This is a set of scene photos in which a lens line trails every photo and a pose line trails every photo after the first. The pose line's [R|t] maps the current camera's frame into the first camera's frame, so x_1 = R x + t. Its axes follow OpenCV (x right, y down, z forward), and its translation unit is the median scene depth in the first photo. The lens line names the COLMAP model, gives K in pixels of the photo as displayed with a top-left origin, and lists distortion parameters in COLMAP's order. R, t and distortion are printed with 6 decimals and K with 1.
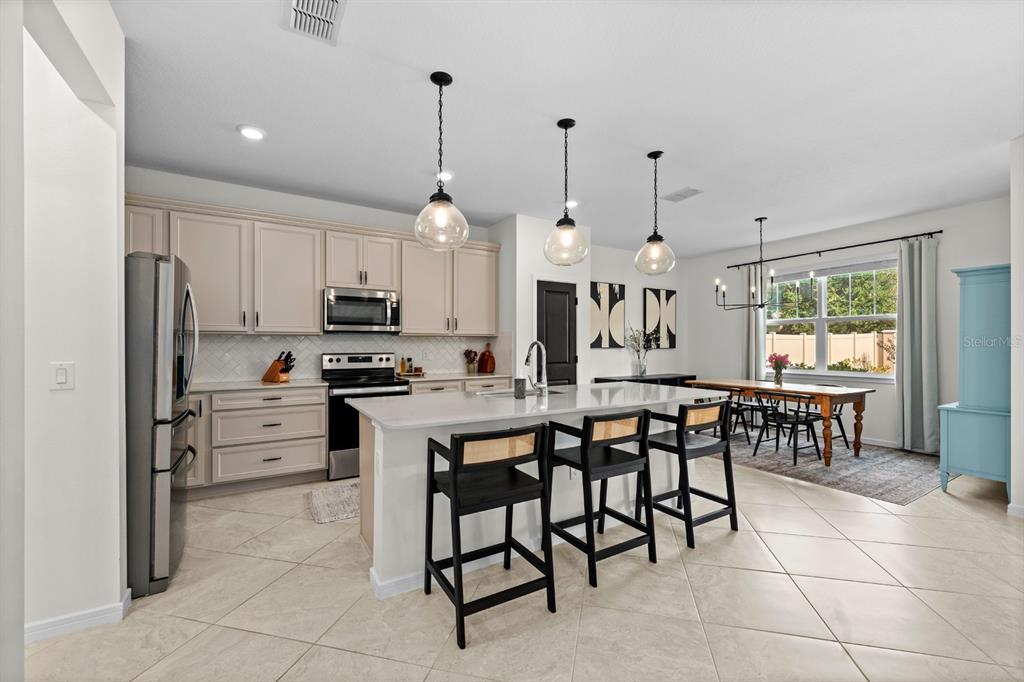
lens RADIAL K [[418.4, 0, 512.0], [0, 418.4, 341.0], [0, 0, 1]] dist [0.001200, -0.000082]
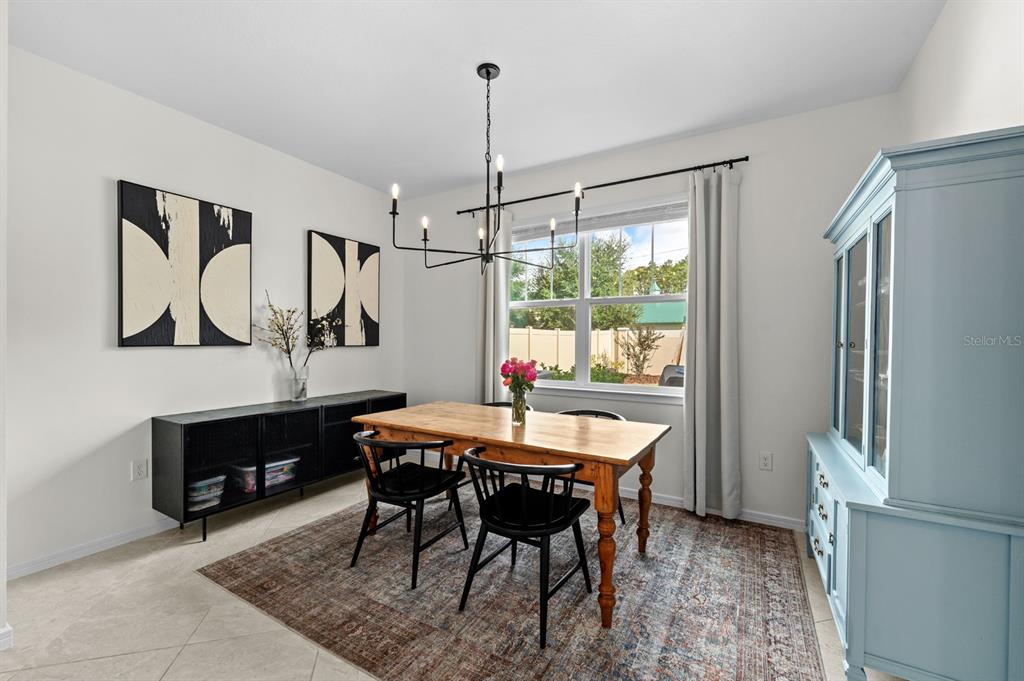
lens RADIAL K [[418.4, 0, 512.0], [0, 418.4, 340.5], [0, 0, 1]] dist [0.001200, -0.000082]
pose [[0.876387, 0.005156, 0.481580, 0.402455], [-0.010312, 0.999914, 0.008060, 0.004799], [-0.481497, -0.012030, 0.876365, 0.588259]]
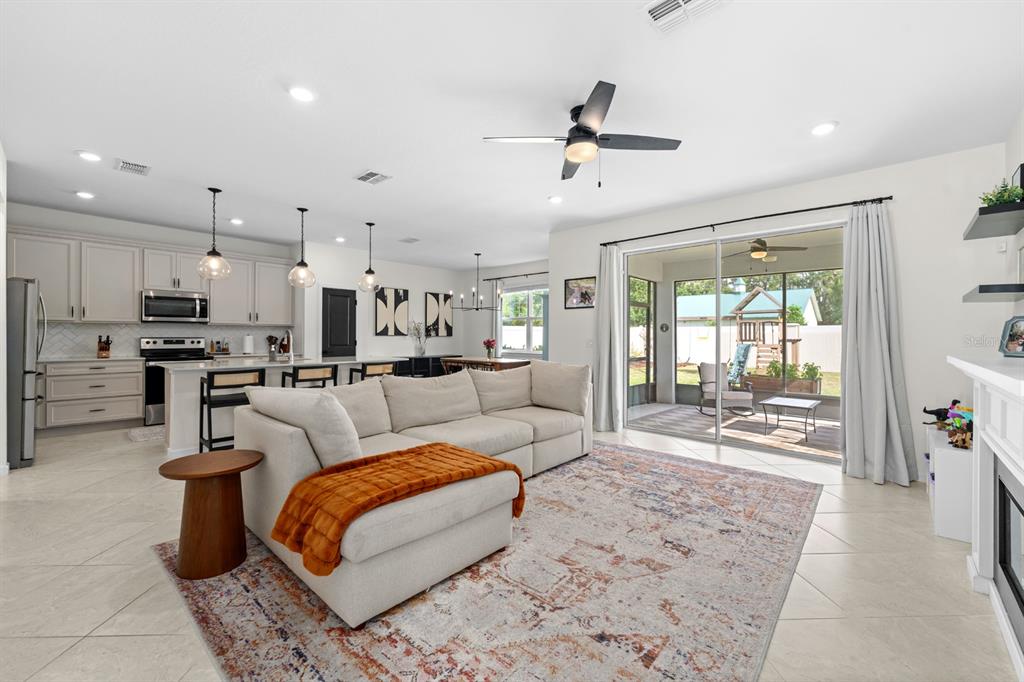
lens RADIAL K [[420.3, 0, 511.6], [0, 420.3, 333.6], [0, 0, 1]] dist [-0.000243, -0.000129]
pose [[0.958993, 0.007486, 0.283332, 0.274372], [-0.009171, 0.999947, 0.004621, 0.000058], [-0.283282, -0.007030, 0.959011, -0.565882]]
